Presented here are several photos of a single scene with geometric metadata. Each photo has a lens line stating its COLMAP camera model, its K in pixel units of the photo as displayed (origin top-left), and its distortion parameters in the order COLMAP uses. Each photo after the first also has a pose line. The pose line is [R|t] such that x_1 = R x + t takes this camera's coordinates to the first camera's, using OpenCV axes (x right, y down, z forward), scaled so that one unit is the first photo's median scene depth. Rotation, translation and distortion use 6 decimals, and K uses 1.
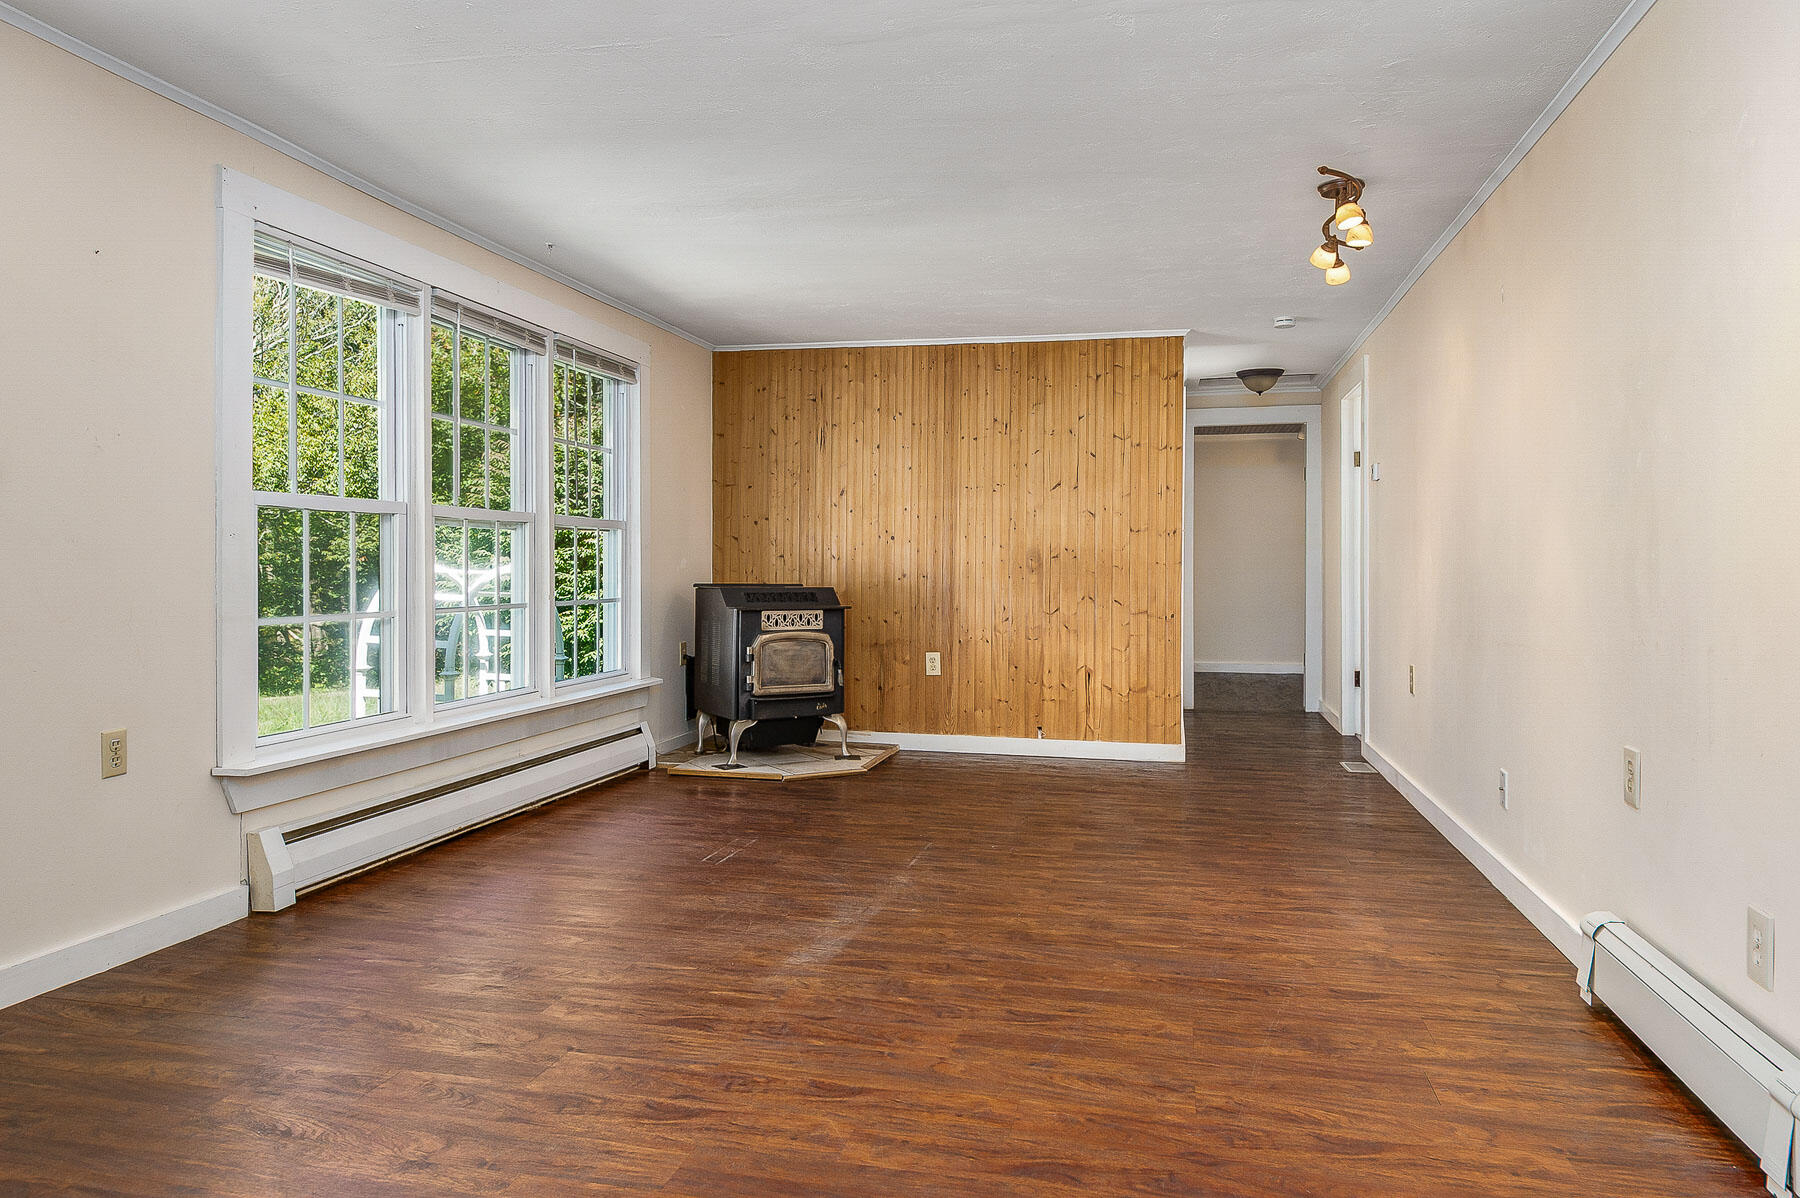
lens RADIAL K [[1192.4, 0, 909.6], [0, 1192.4, 592.1], [0, 0, 1]] dist [0.015373, -0.009490]
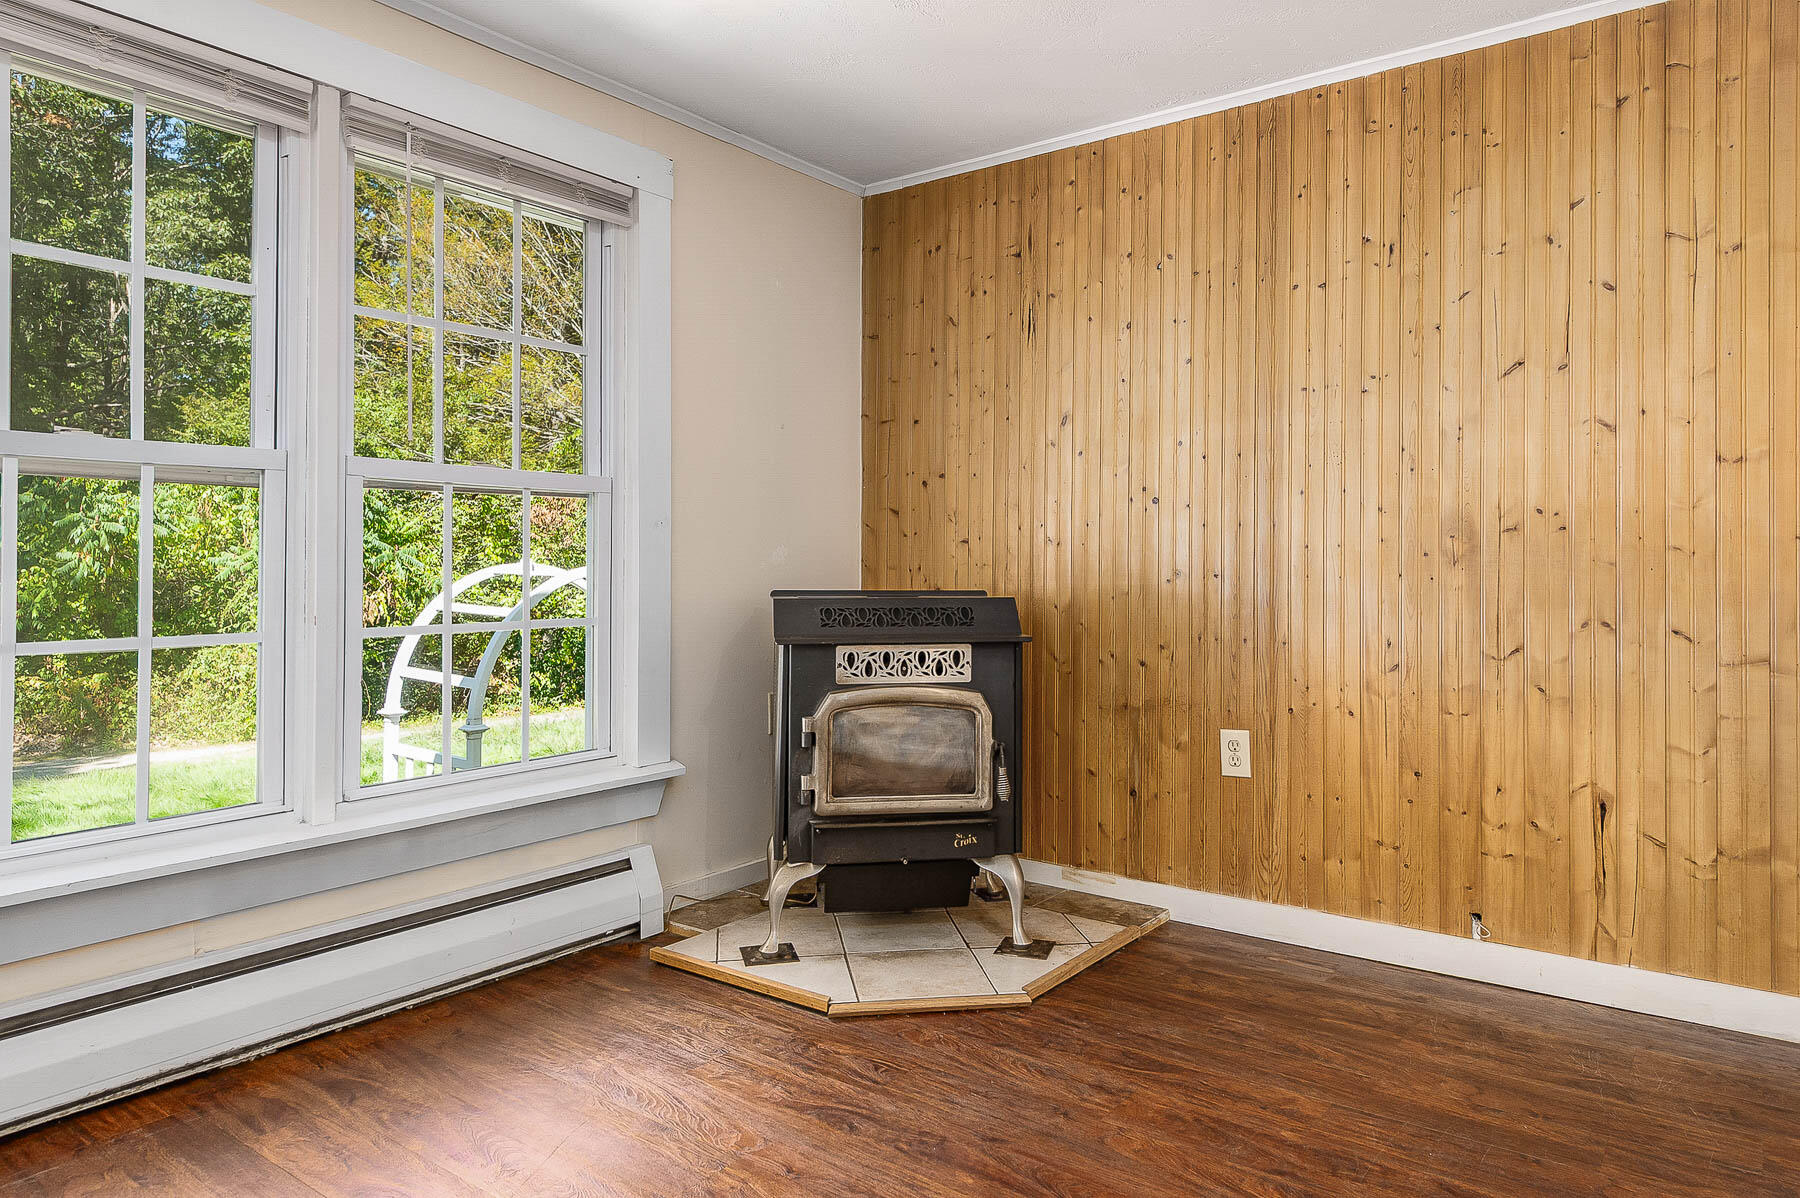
lens RADIAL K [[1192.4, 0, 879.4], [0, 1192.4, 573.8], [0, 0, 1]] dist [0.015373, -0.009490]
pose [[0.913914, -0.006314, -0.405859, 0.088027], [-0.001144, 0.999835, -0.018131, -0.004827], [0.405906, 0.017035, 0.913756, 0.501522]]
